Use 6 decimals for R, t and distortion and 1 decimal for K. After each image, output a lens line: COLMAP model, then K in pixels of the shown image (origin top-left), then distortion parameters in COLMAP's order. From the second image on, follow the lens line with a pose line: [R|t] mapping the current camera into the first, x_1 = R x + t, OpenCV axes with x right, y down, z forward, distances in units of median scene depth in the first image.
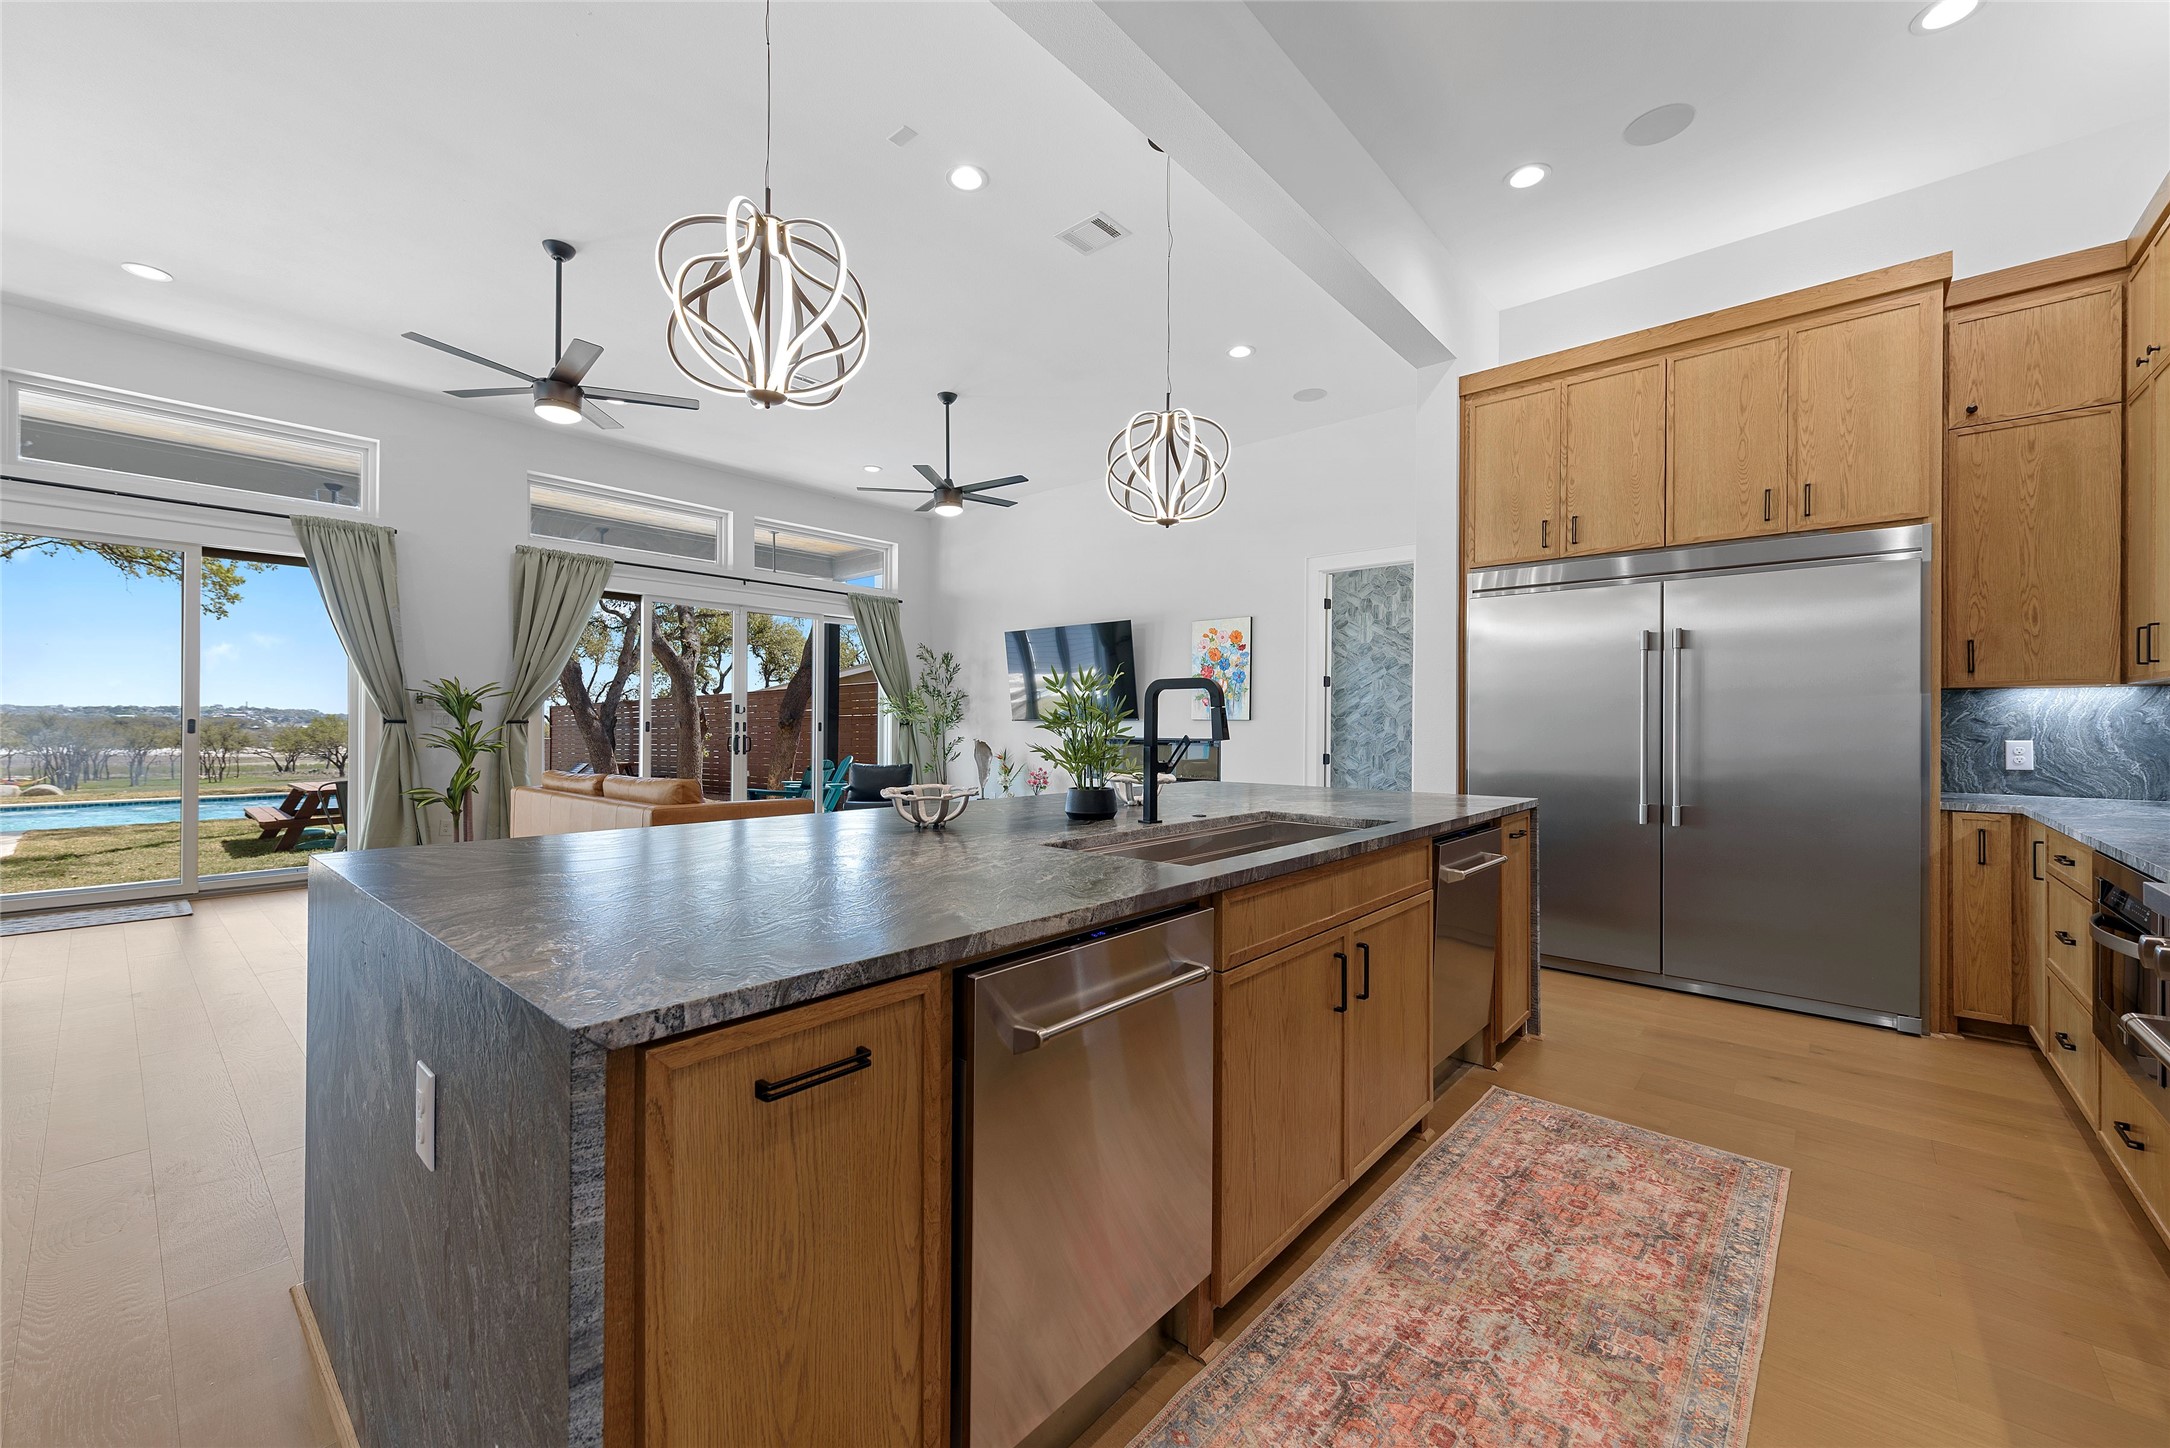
lens RADIAL K [[850.2, 0, 1090.0], [0, 850.2, 723.2], [0, 0, 1]] dist [0.008235, -0.000237]
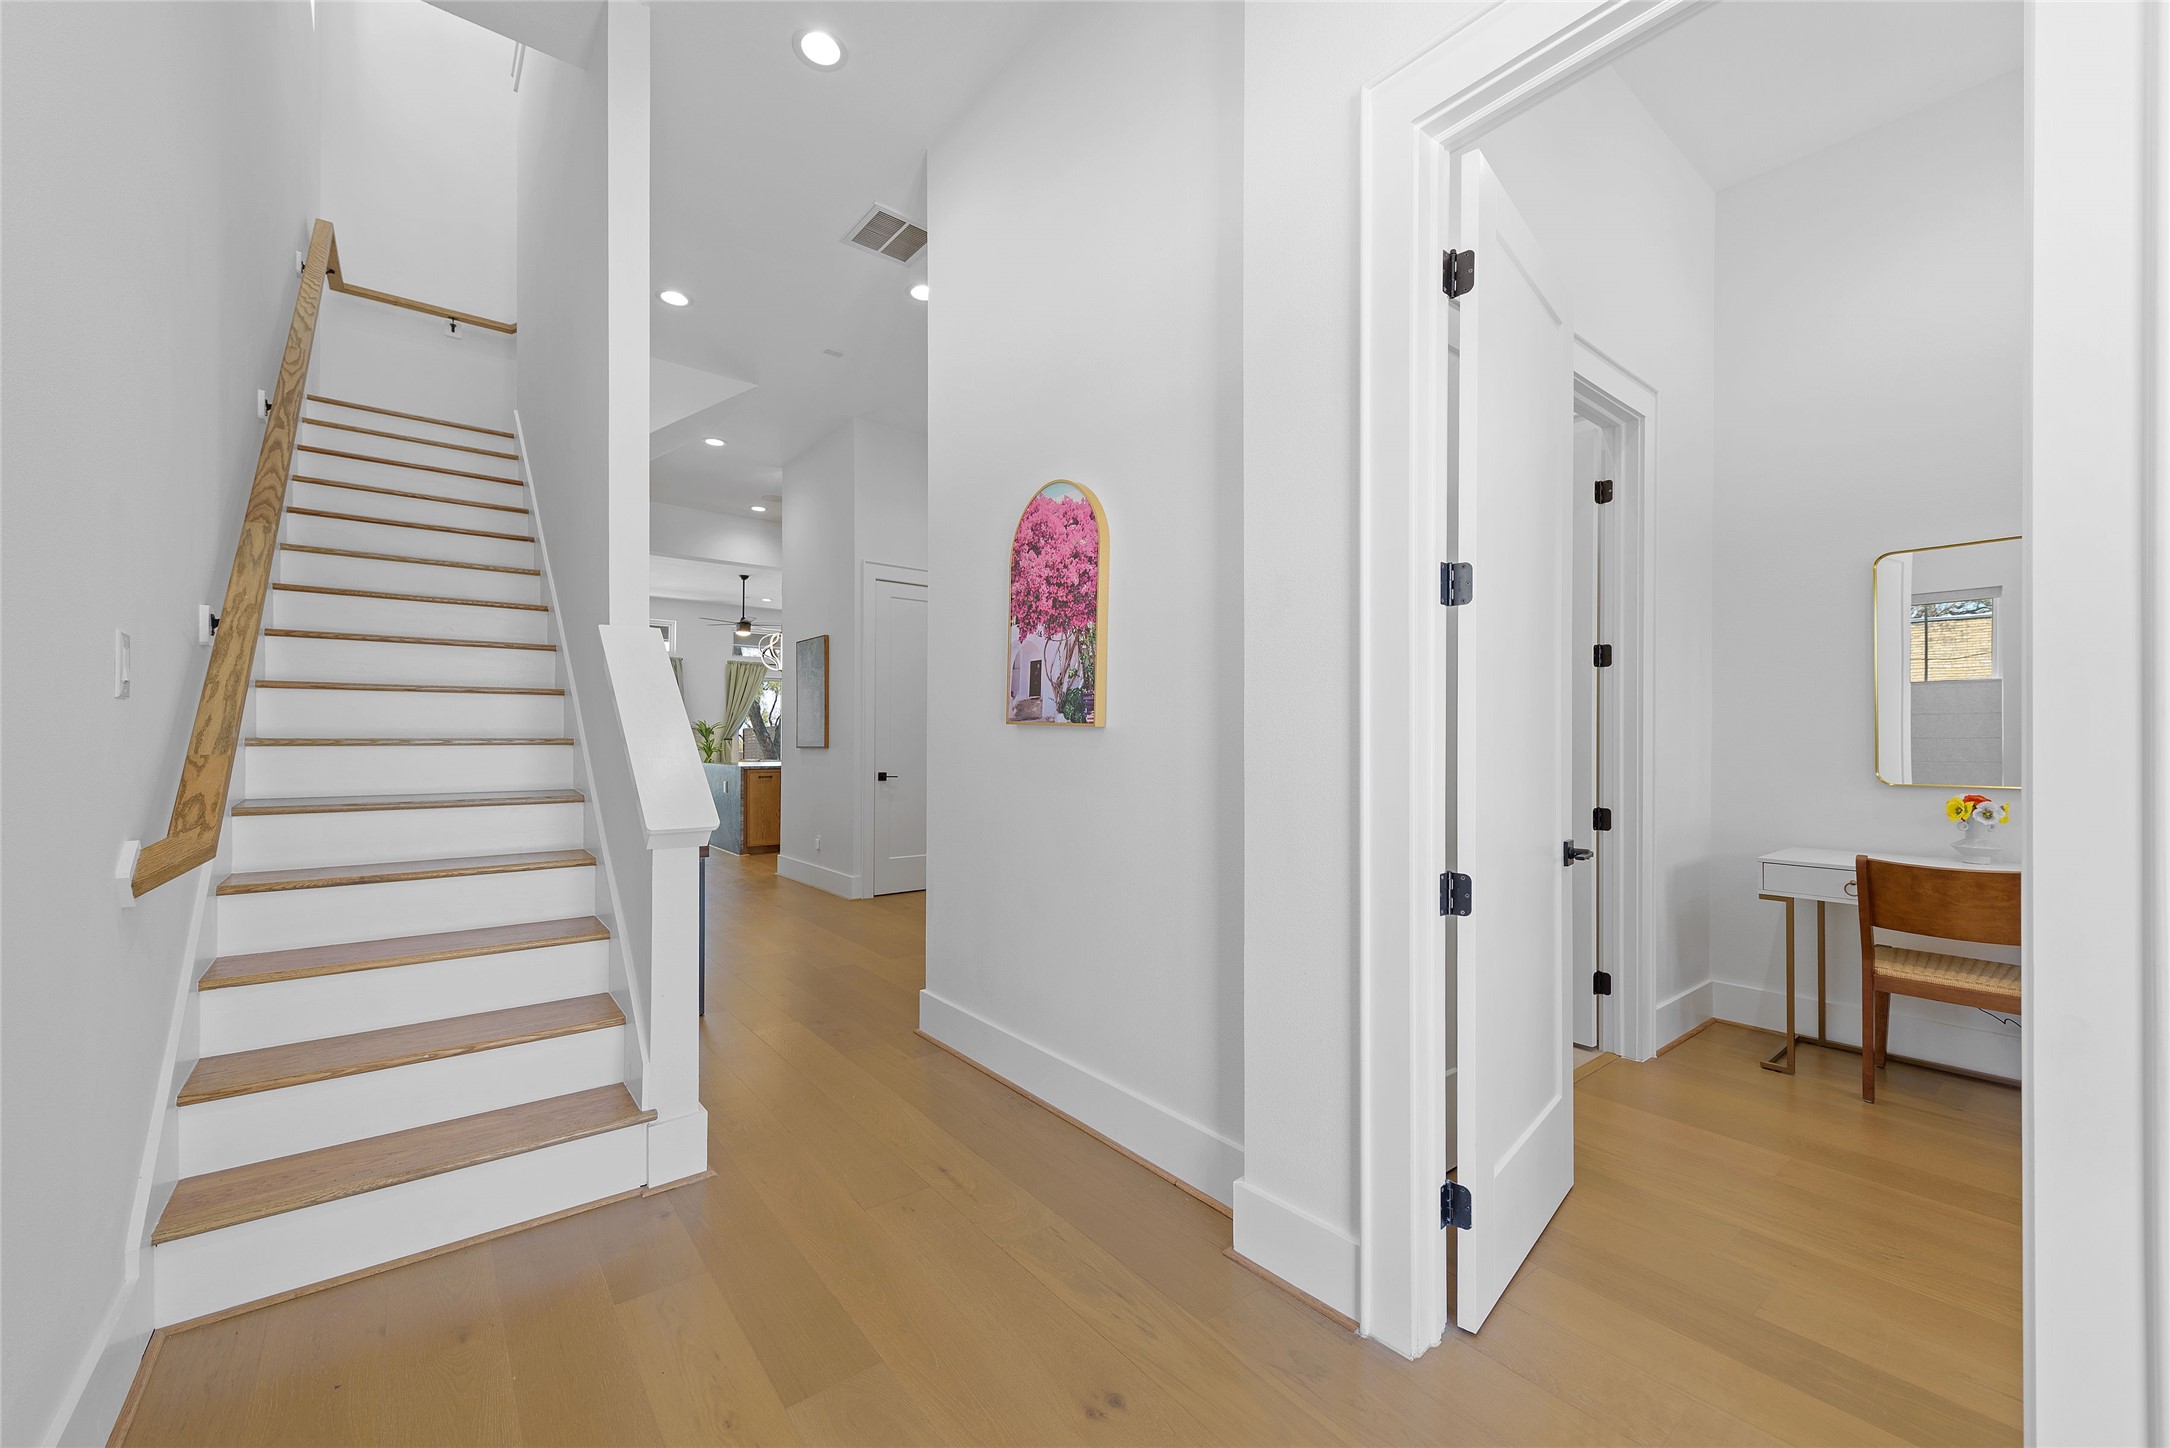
lens RADIAL K [[850.2, 0, 1084.1], [0, 850.2, 732.2], [0, 0, 1]] dist [0.008235, -0.000237]
pose [[0.983128, -0.005076, -0.182847, 0.677897], [0.003313, 0.999945, -0.009946, 0.005034], [0.182888, 0.009172, 0.983091, -1.059555]]
